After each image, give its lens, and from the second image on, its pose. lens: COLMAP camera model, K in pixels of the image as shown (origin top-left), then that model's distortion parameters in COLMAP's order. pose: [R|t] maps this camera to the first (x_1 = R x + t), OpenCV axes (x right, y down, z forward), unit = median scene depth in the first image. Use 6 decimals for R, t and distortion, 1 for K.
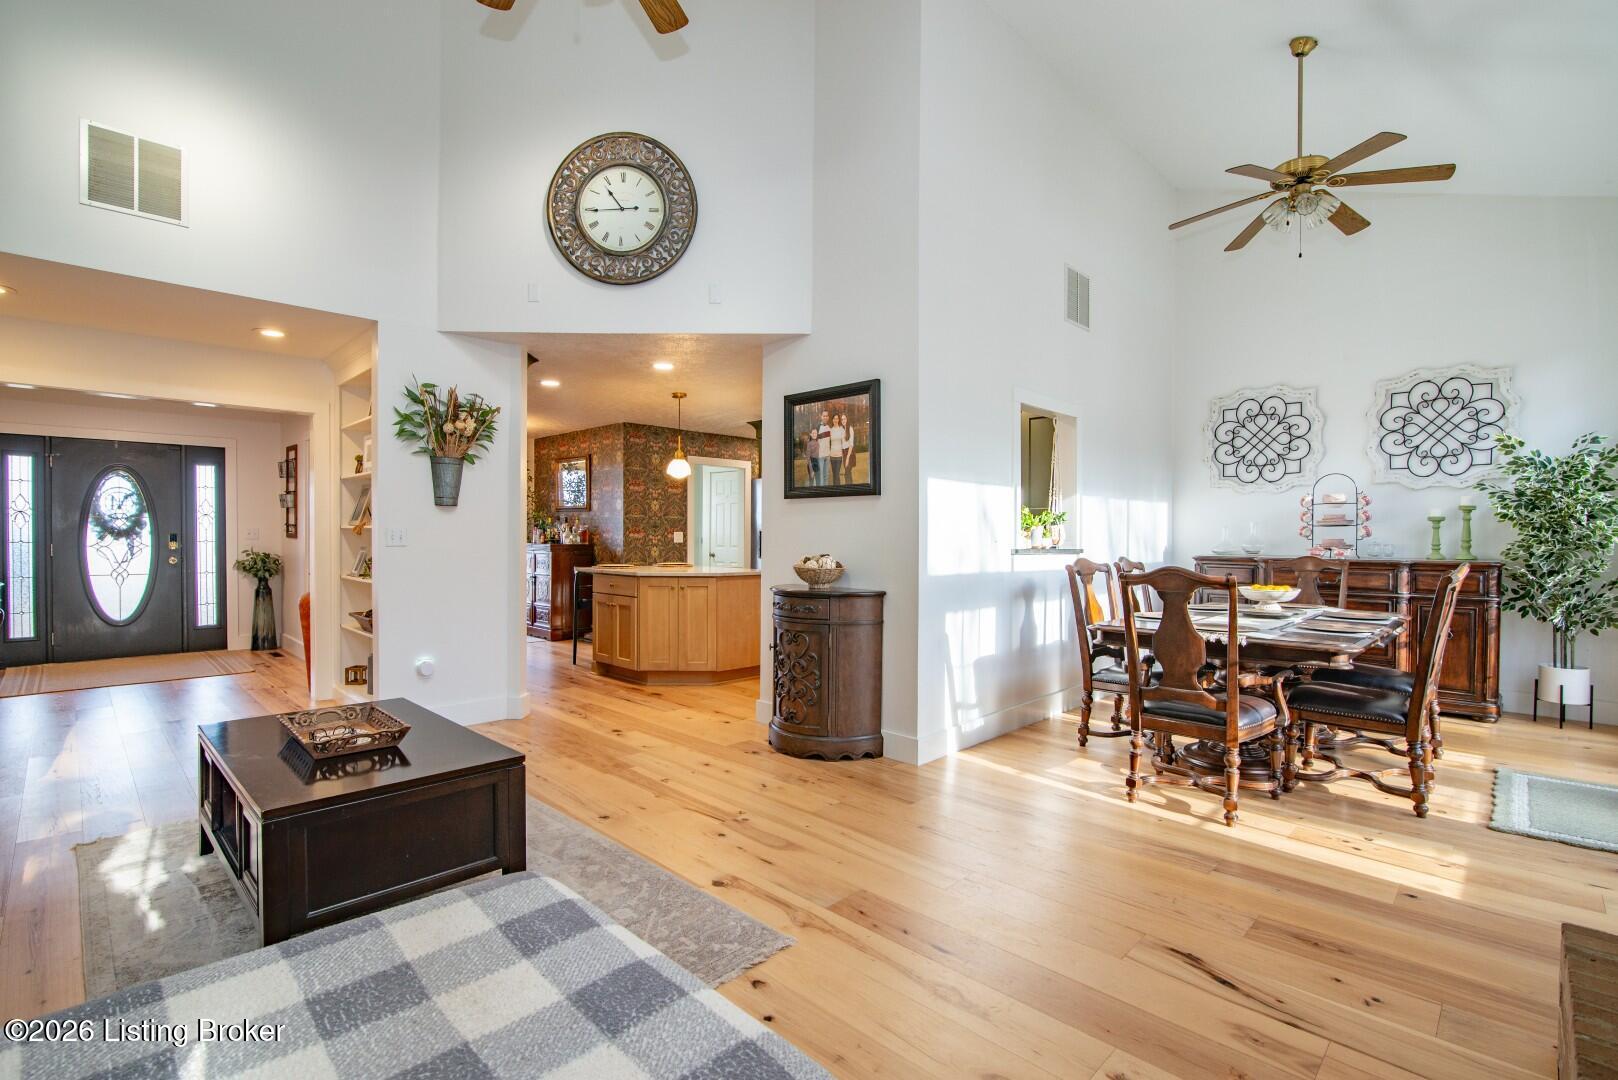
lens RADIAL K [[750.8, 0, 809.0], [0, 750.8, 540.0], [0, 0, 1]] dist [-0.003060, -0.000268]
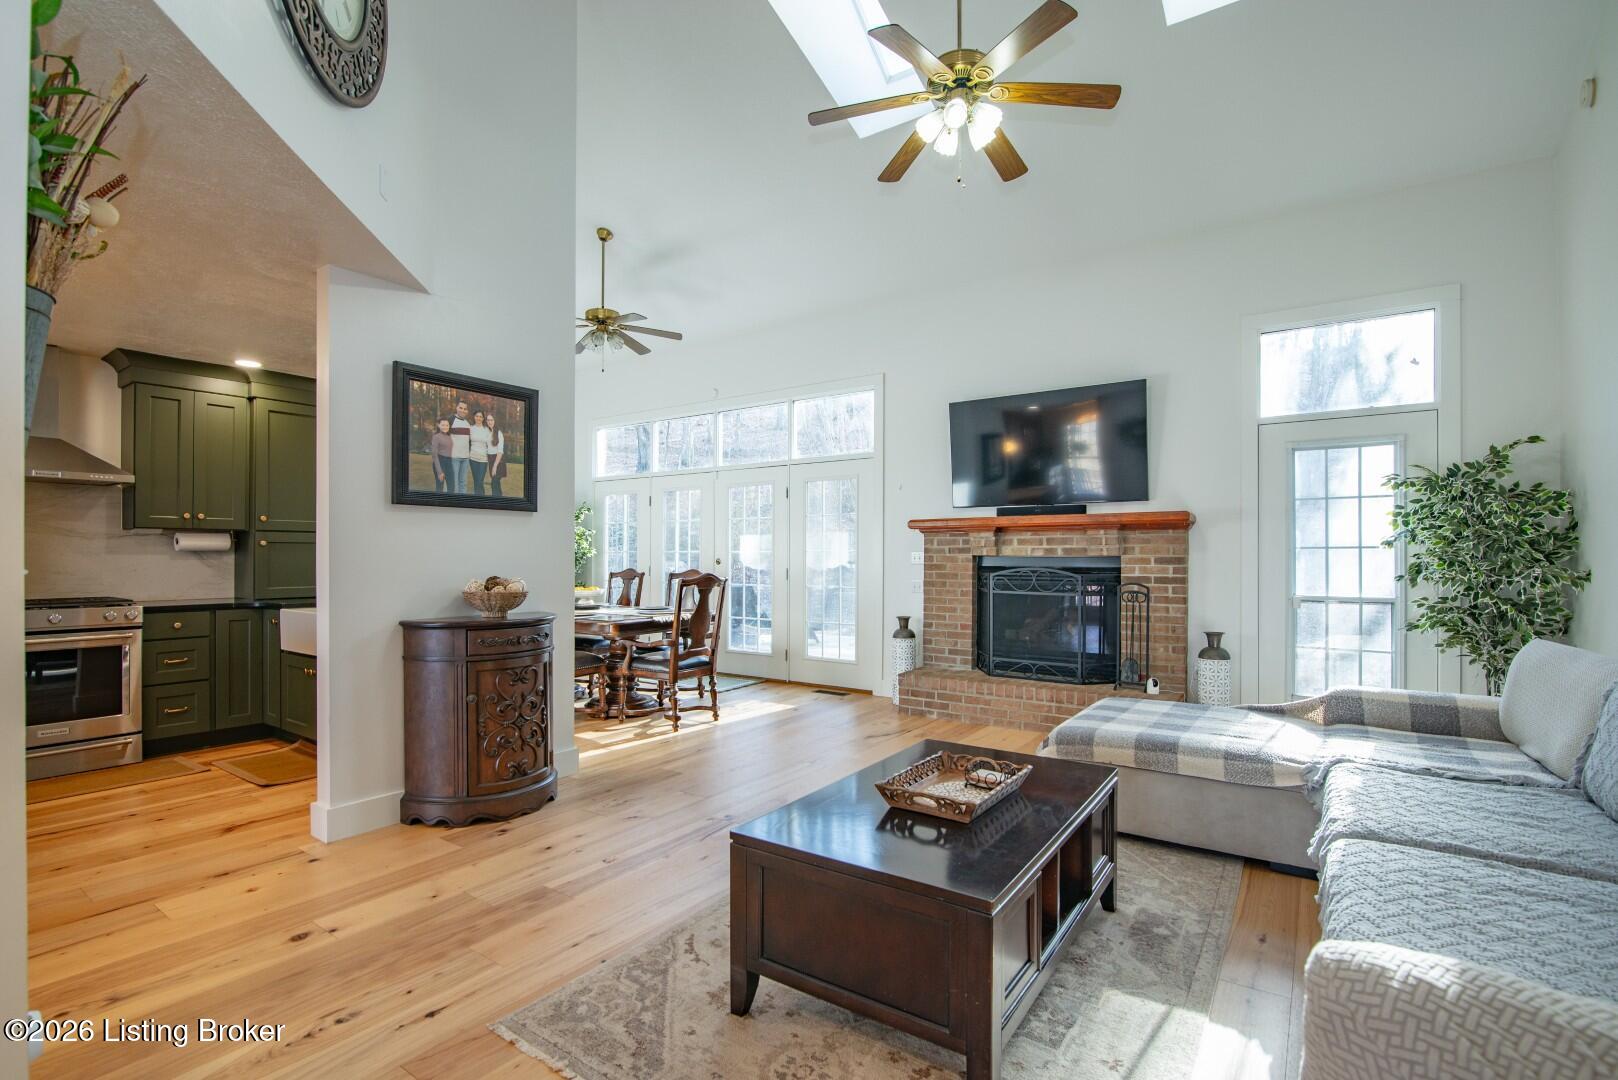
lens RADIAL K [[752.6, 0, 802.6], [0, 752.6, 549.5], [0, 0, 1]] dist [-0.001244, -0.000032]
pose [[-0.165291, 0.001688, 0.986243, -0.640375], [0.002724, 0.999996, -0.001255, -0.007084], [-0.986241, 0.002480, -0.165295, 0.581715]]
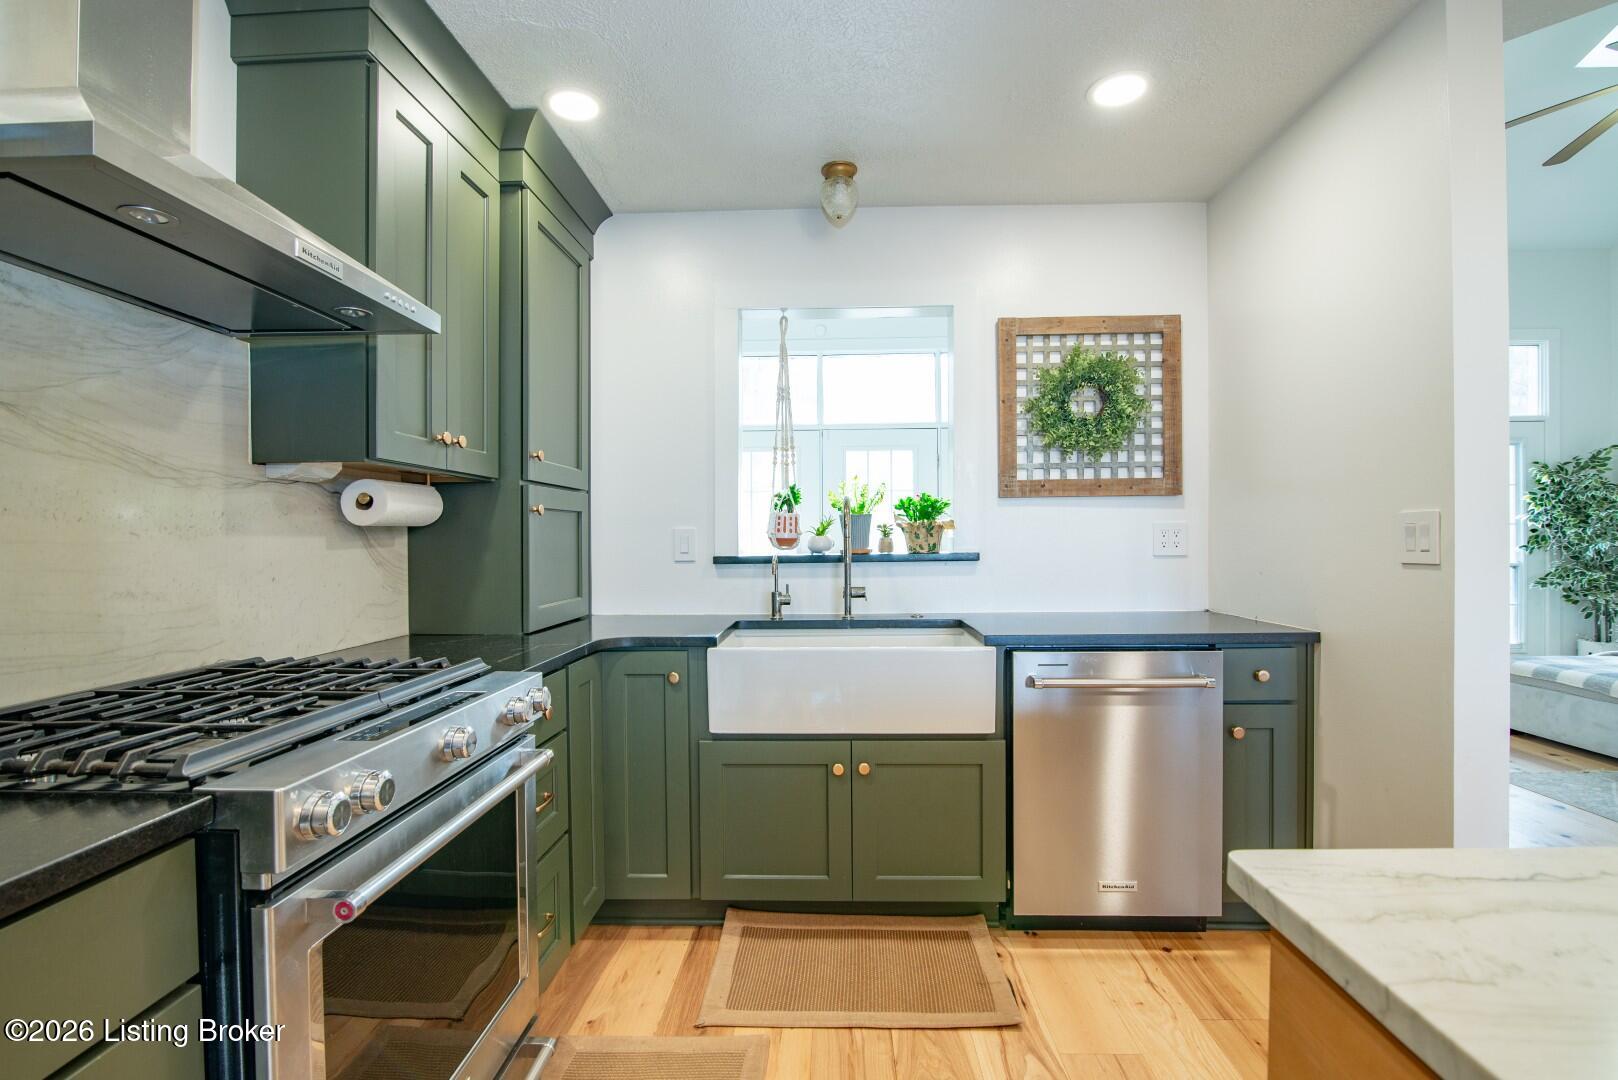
lens RADIAL K [[750.8, 0, 809.0], [0, 750.8, 540.0], [0, 0, 1]] dist [-0.003060, -0.000268]
pose [[-0.687041, 0.001069, 0.726618, -0.081267], [0.008744, 0.999939, 0.006796, -0.002945], [-0.726566, 0.011023, -0.687008, 1.202360]]
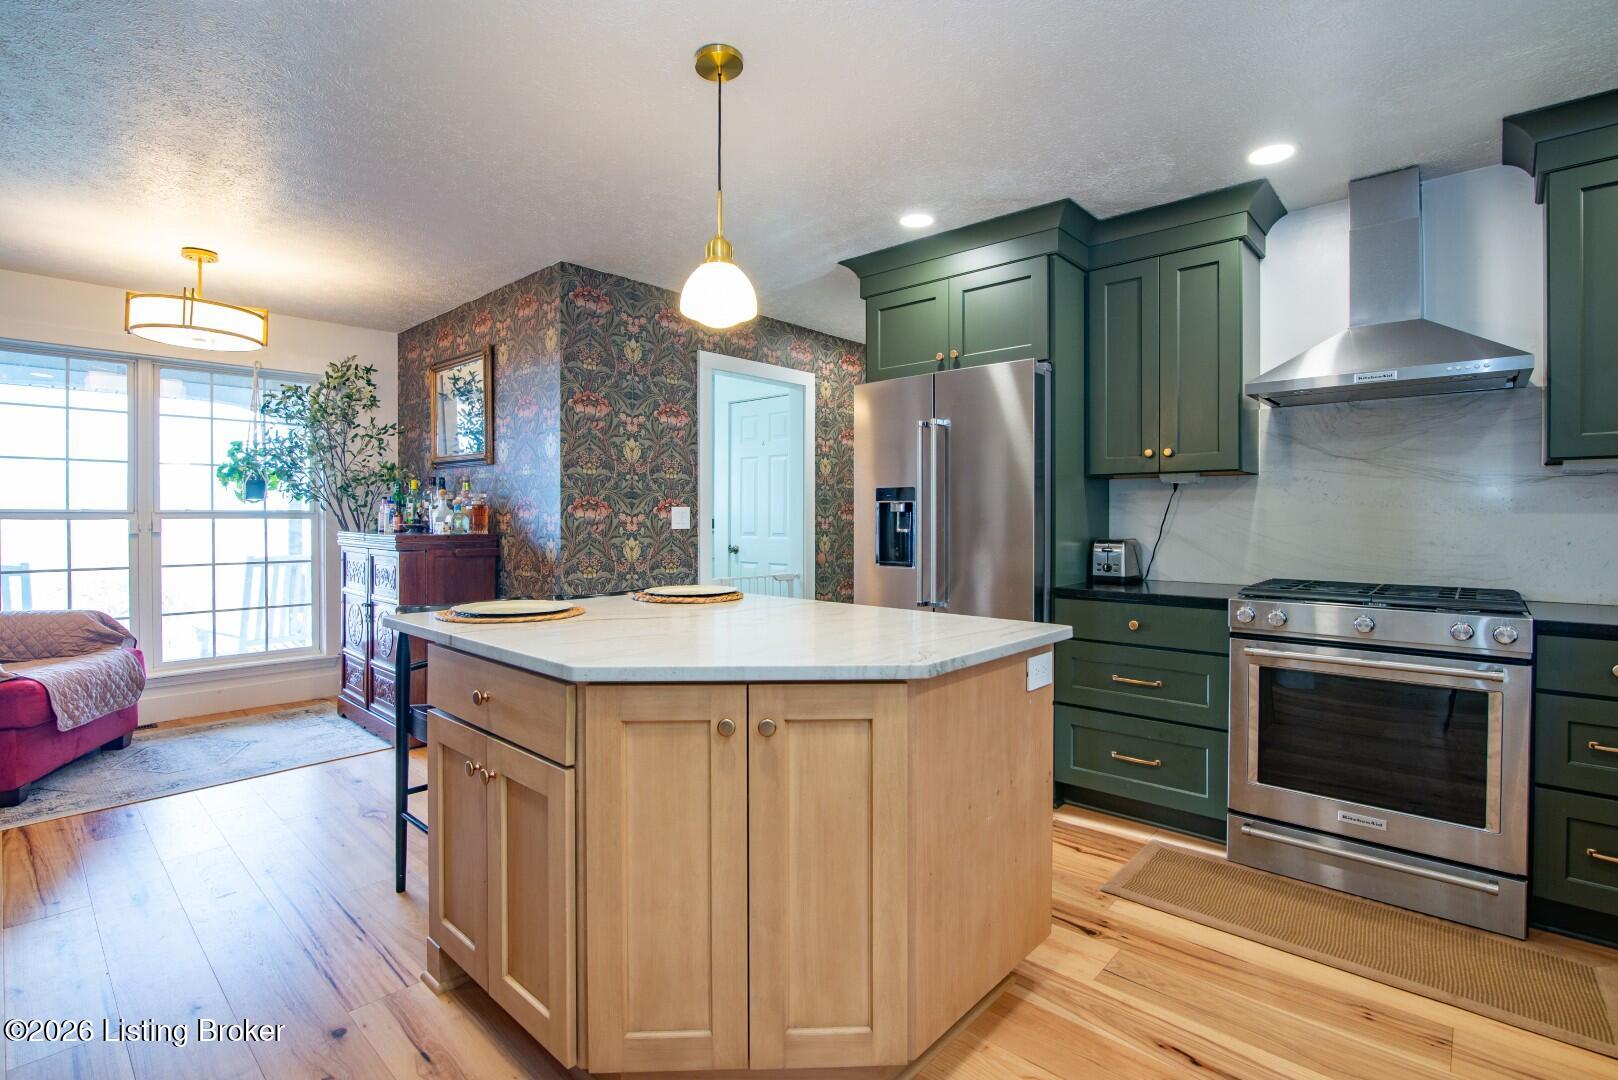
lens RADIAL K [[760.5, 0, 825.8], [0, 760.5, 515.5], [0, 0, 1]] dist [-0.001250, -0.000180]
pose [[0.998253, -0.004924, 0.058878, -0.163630], [0.005337, 0.999962, -0.006851, -0.002251], [-0.058842, 0.007153, 0.998242, 0.756711]]
